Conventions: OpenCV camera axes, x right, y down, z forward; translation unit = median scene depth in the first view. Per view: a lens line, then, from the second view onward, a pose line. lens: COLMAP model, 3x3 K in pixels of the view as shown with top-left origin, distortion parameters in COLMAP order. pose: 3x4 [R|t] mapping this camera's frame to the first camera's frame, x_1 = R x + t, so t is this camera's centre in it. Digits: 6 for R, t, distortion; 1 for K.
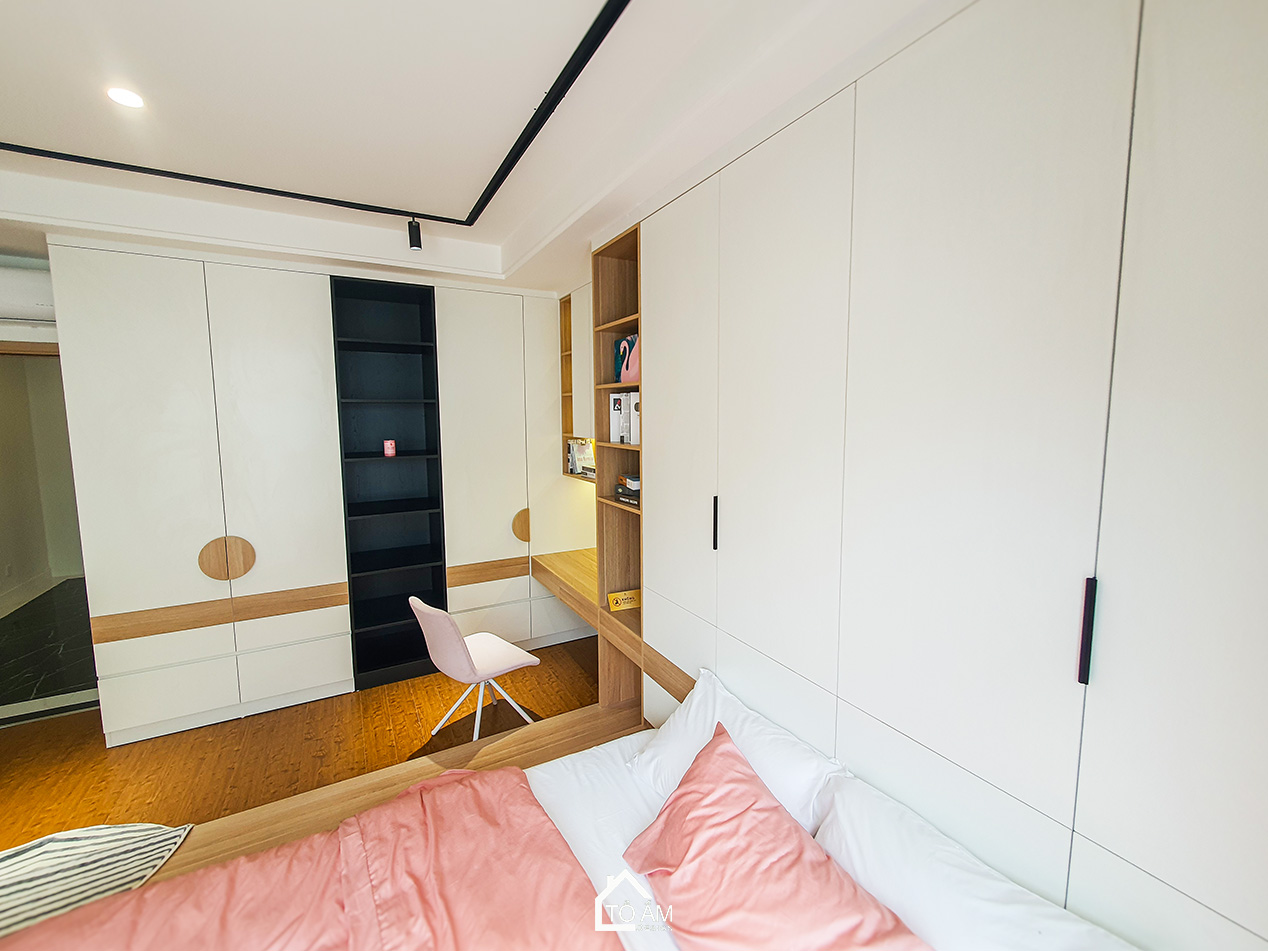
lens RADIAL K [[503.8, 0, 632.3], [0, 503.8, 471.9], [0, 0, 1]] dist [0.000135, -0.001161]
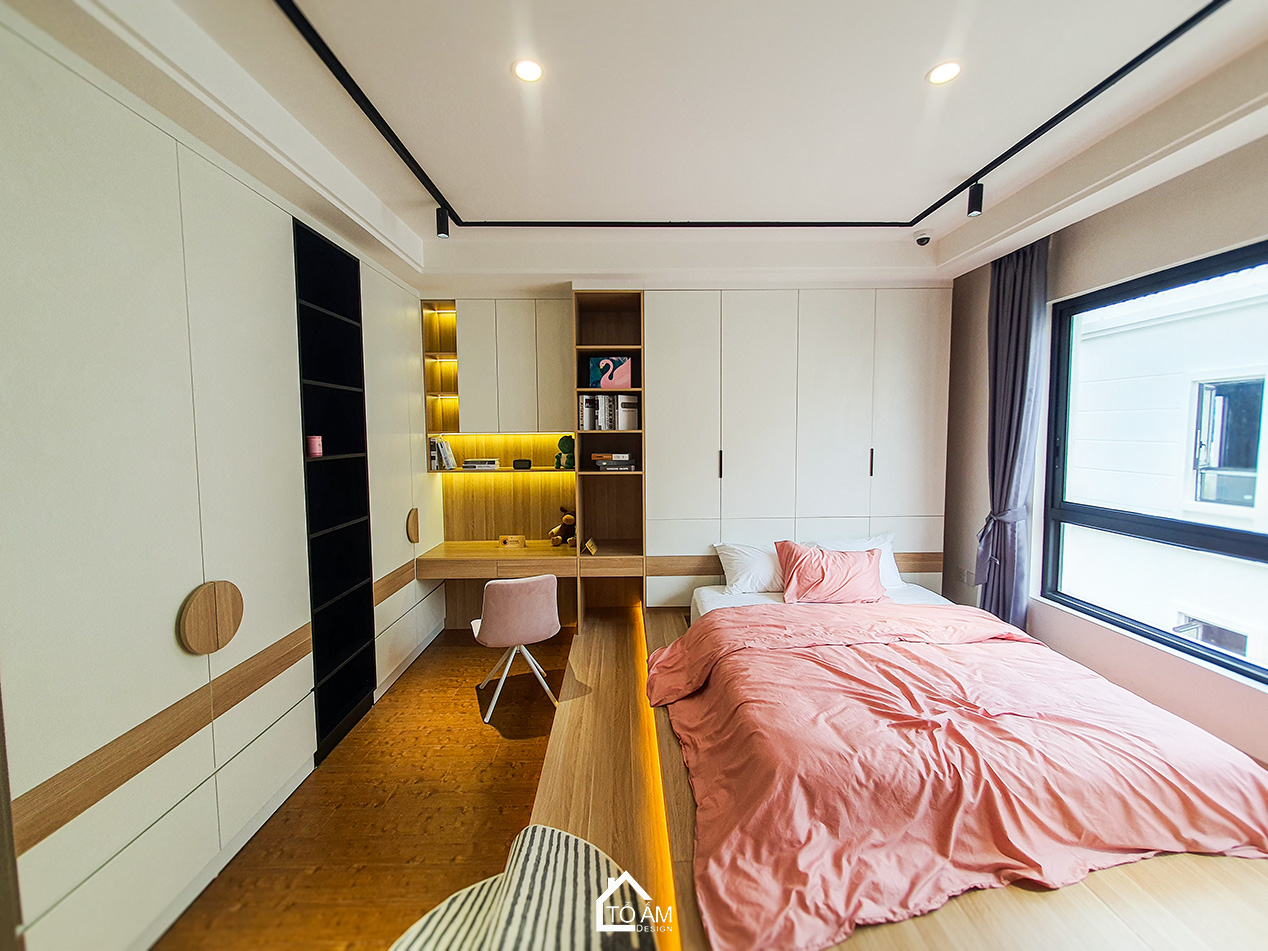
lens RADIAL K [[503.8, 0, 635.3], [0, 503.8, 472.9], [0, 0, 1]] dist [0.000135, -0.001161]
pose [[0.475686, -0.072179, 0.876649, -1.165009], [0.101892, 0.994440, 0.026590, 0.031784], [-0.873694, 0.076675, 0.480396, 0.233311]]
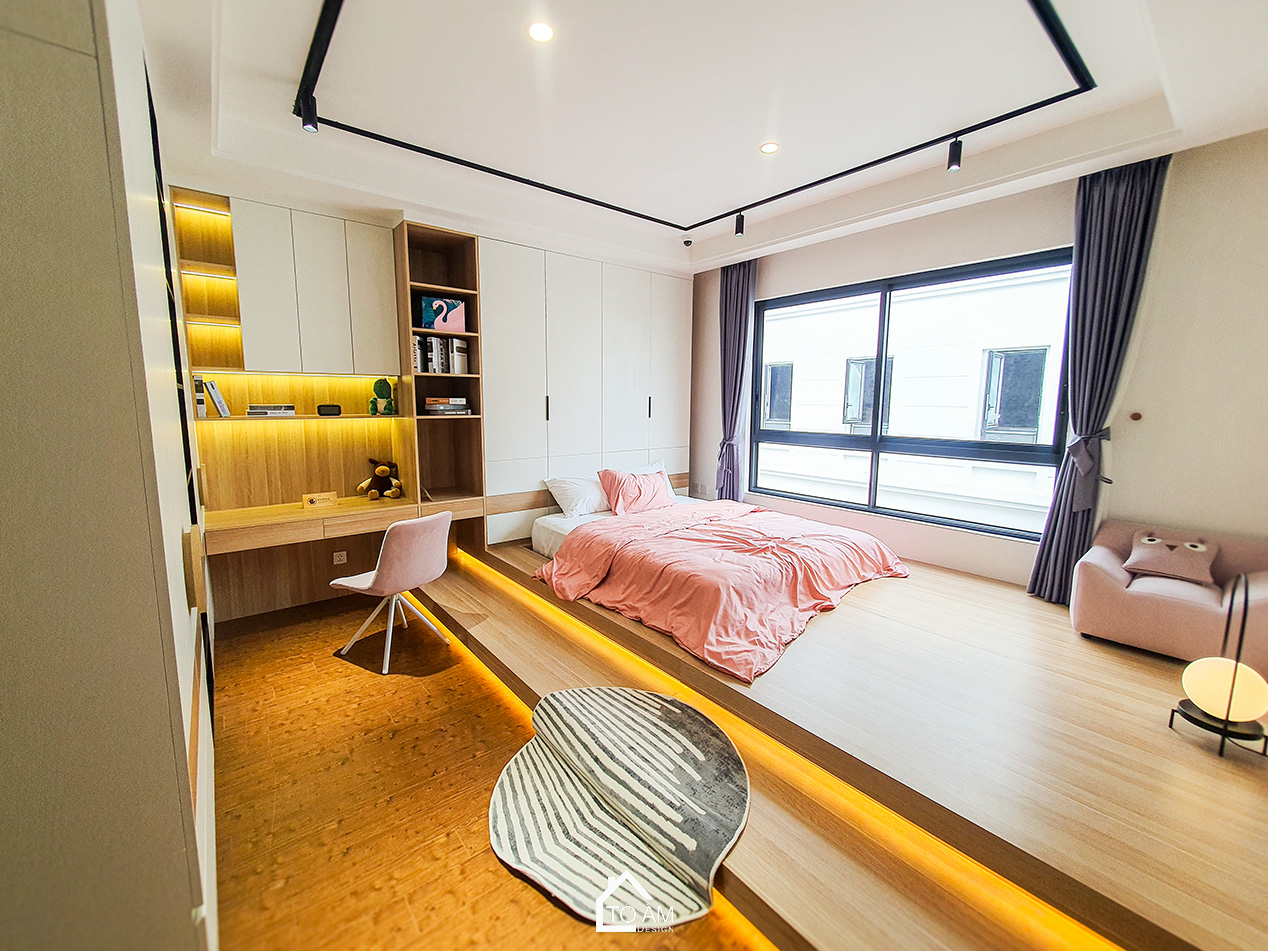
lens RADIAL K [[503.8, 0, 645.0], [0, 503.8, 471.6], [0, 0, 1]] dist [0.000135, -0.001161]
pose [[-0.166283, -0.136946, 0.976522, -1.436872], [0.104248, 0.982318, 0.155511, 0.049384], [-0.980552, 0.127660, -0.149066, 0.644625]]
